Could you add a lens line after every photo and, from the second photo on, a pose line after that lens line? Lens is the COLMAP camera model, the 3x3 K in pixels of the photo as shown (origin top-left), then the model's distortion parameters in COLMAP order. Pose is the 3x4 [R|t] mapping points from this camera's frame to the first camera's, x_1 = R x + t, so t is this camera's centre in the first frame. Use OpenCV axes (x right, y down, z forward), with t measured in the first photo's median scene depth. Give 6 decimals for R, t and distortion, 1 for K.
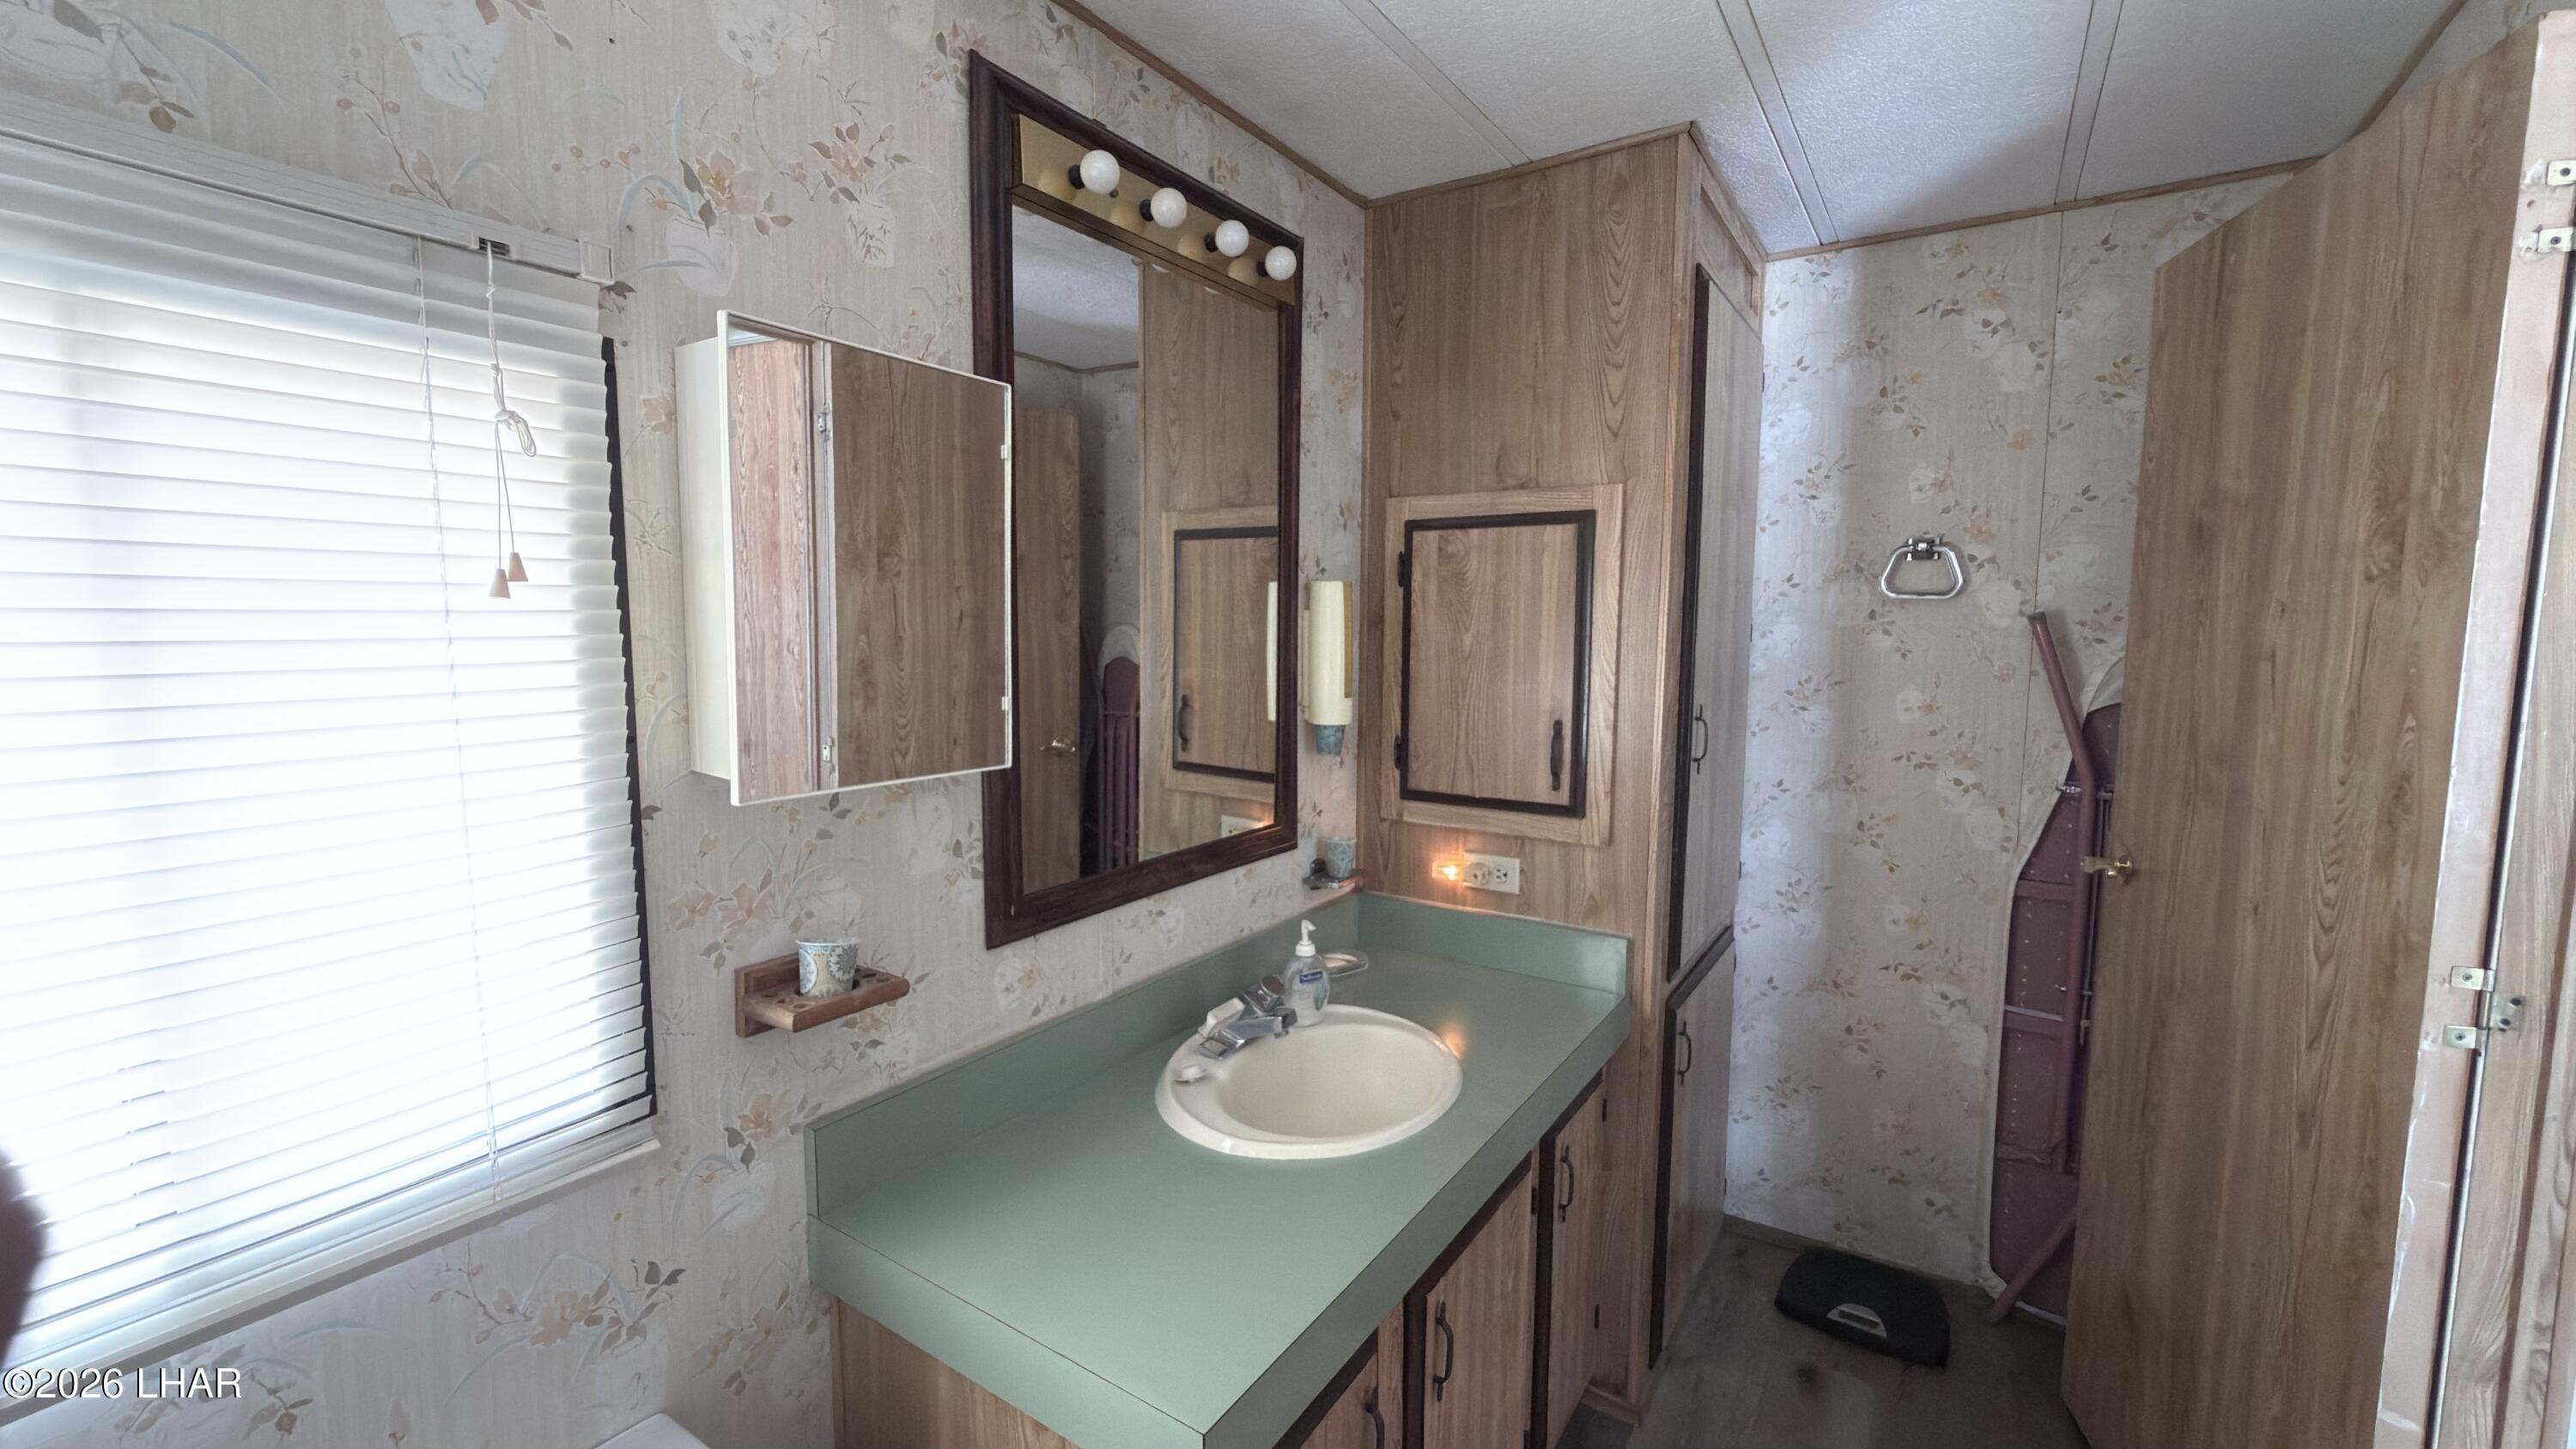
lens RADIAL K [[1027.0, 0, 1292.2], [0, 1027.0, 714.6], [0, 0, 1]] dist [-0.002407, 0.000057]
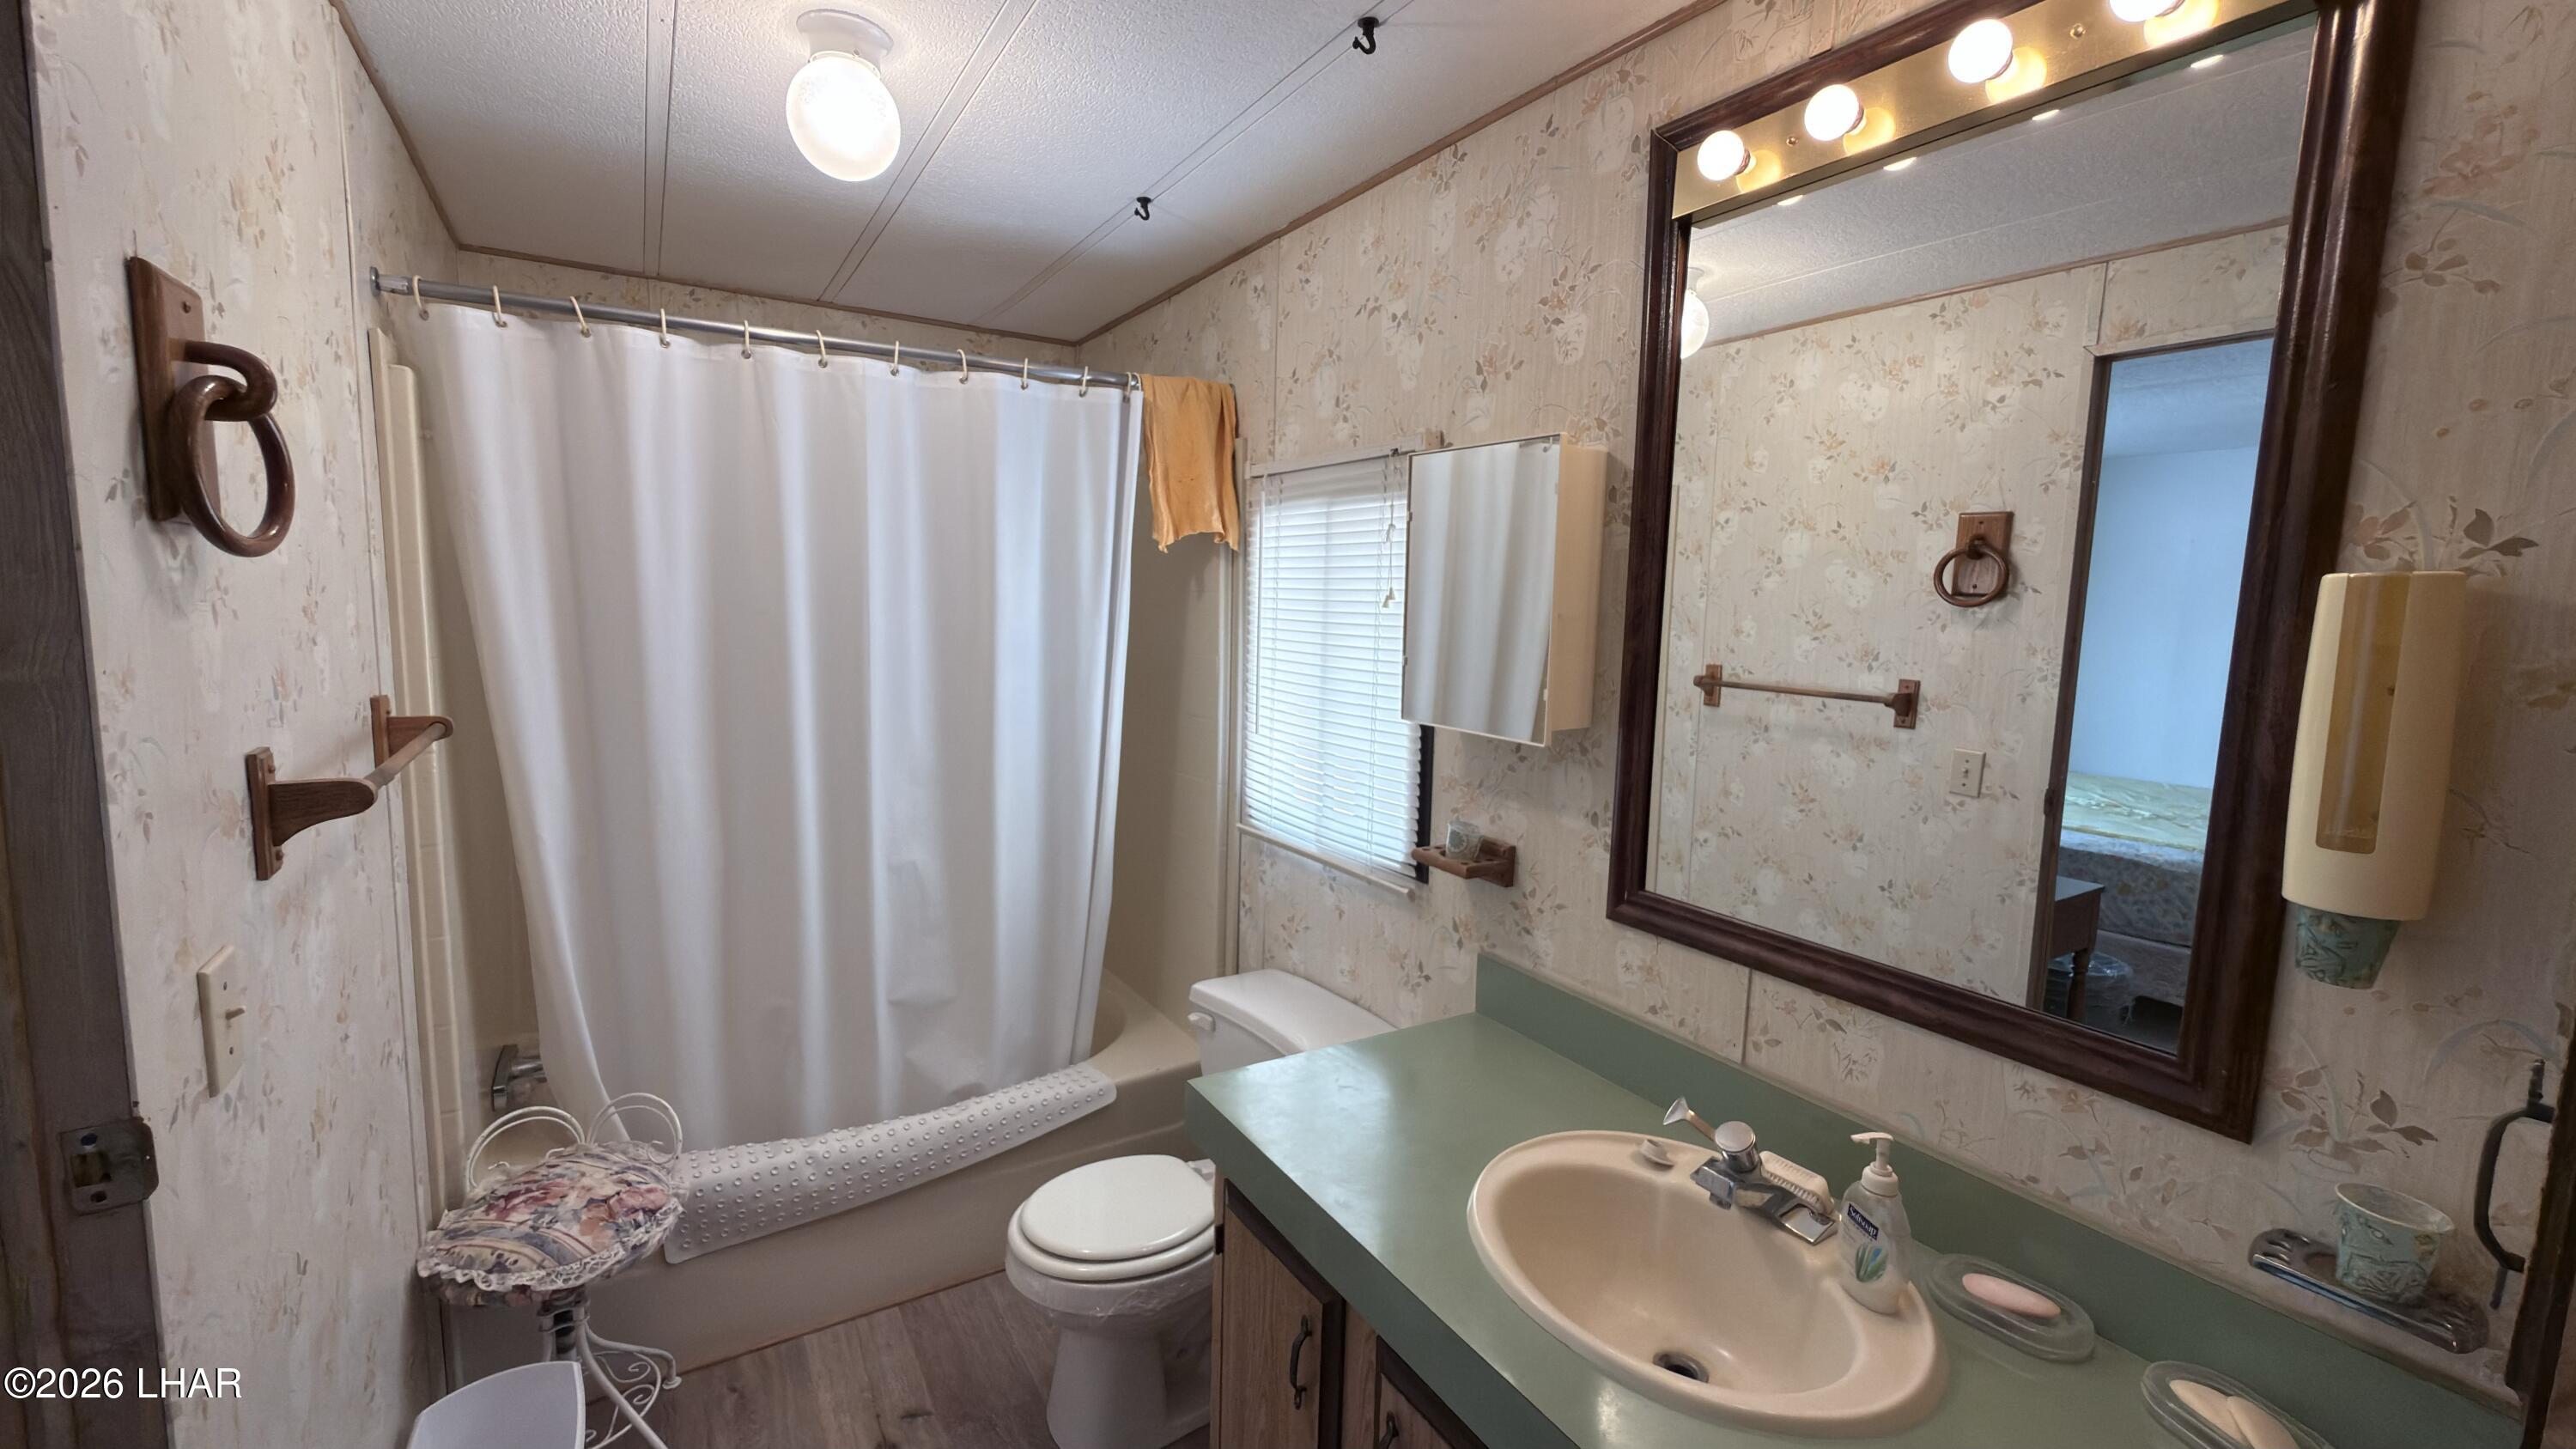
lens RADIAL K [[1027.0, 0, 1299.7], [0, 1027.0, 746.5], [0, 0, 1]] dist [-0.002407, 0.000057]
pose [[-0.410332, 0.096272, -0.906840, 0.962913], [-0.129544, 0.978174, 0.162461, -0.110278], [0.902688, 0.184139, -0.388905, 1.231020]]
